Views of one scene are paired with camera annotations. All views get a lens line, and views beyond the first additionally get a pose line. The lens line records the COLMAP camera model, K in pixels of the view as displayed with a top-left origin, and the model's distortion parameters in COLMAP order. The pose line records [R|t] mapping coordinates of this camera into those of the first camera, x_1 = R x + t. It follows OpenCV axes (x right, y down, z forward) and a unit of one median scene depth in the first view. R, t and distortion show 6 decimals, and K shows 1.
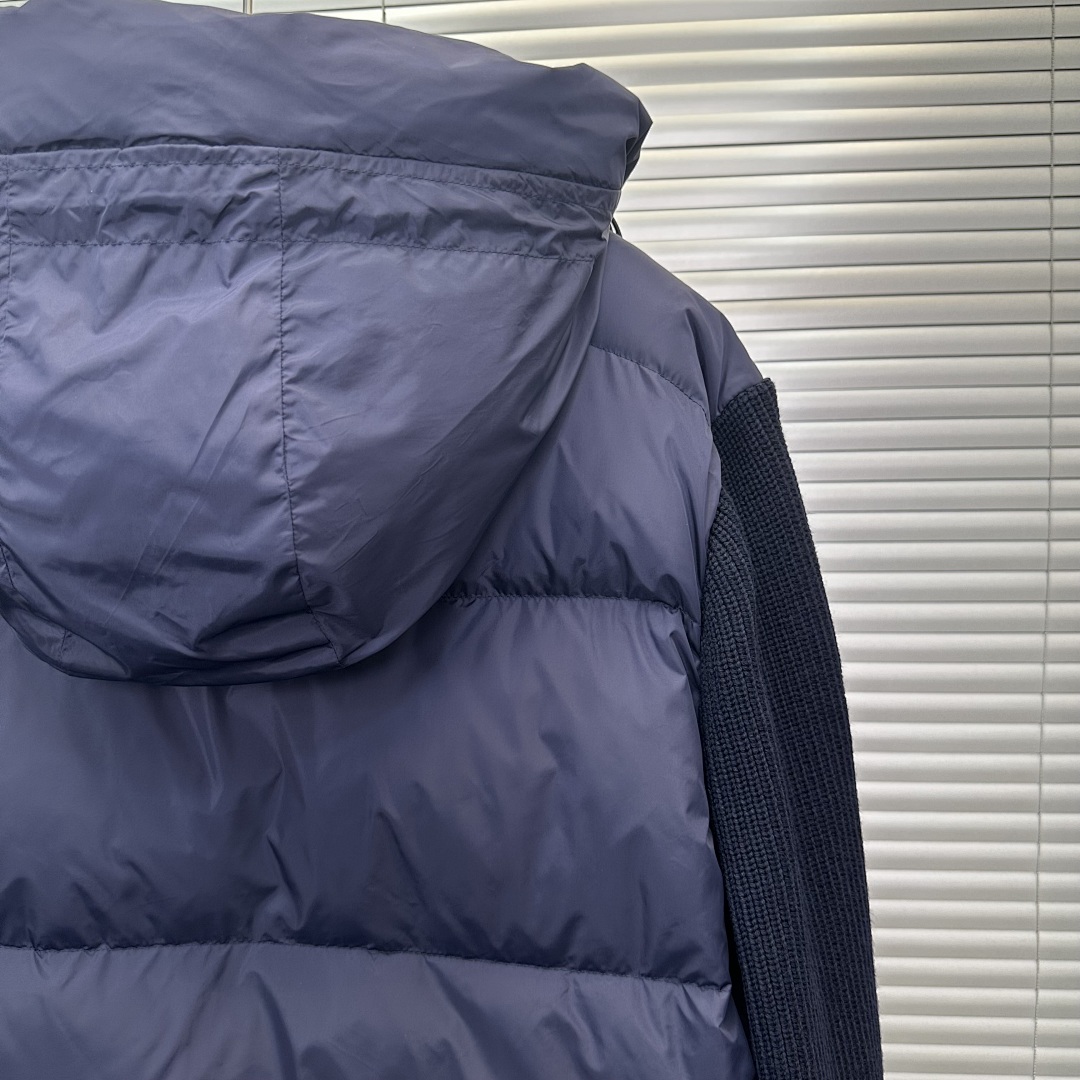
lens RADIAL K [[994.8, 0, 537.5], [0, 994.8, 573.6], [0, 0, 1]] dist [0.093687, -0.165374]
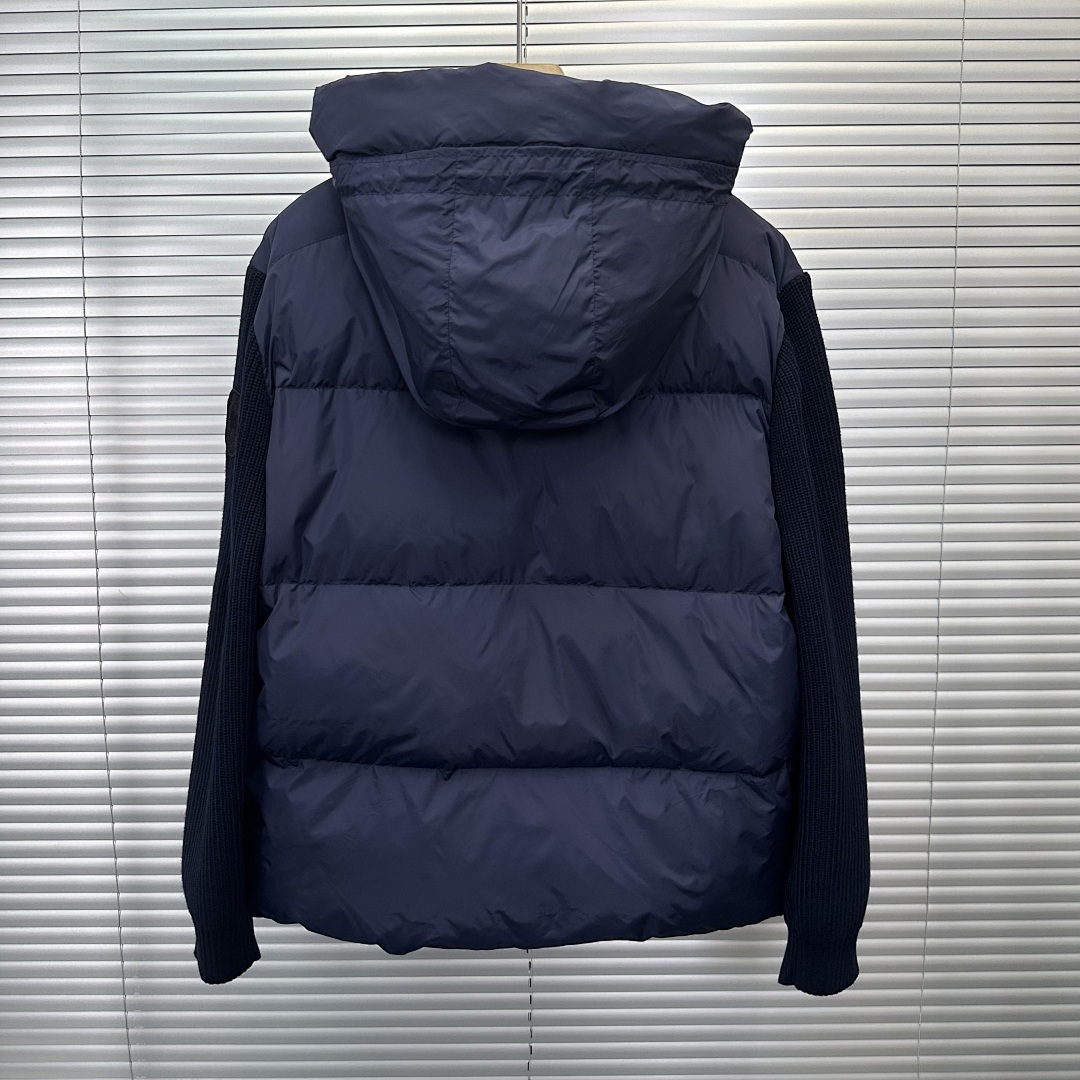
lens RADIAL K [[961.6, 0, 541.2], [0, 961.6, 562.8], [0, 0, 1]] dist [0.180403, -0.375060]
pose [[0.997079, -0.007976, 0.075957, -0.500951], [0.002996, 0.997851, 0.065453, 0.274130], [-0.076315, -0.065034, 0.994961, -0.985634]]
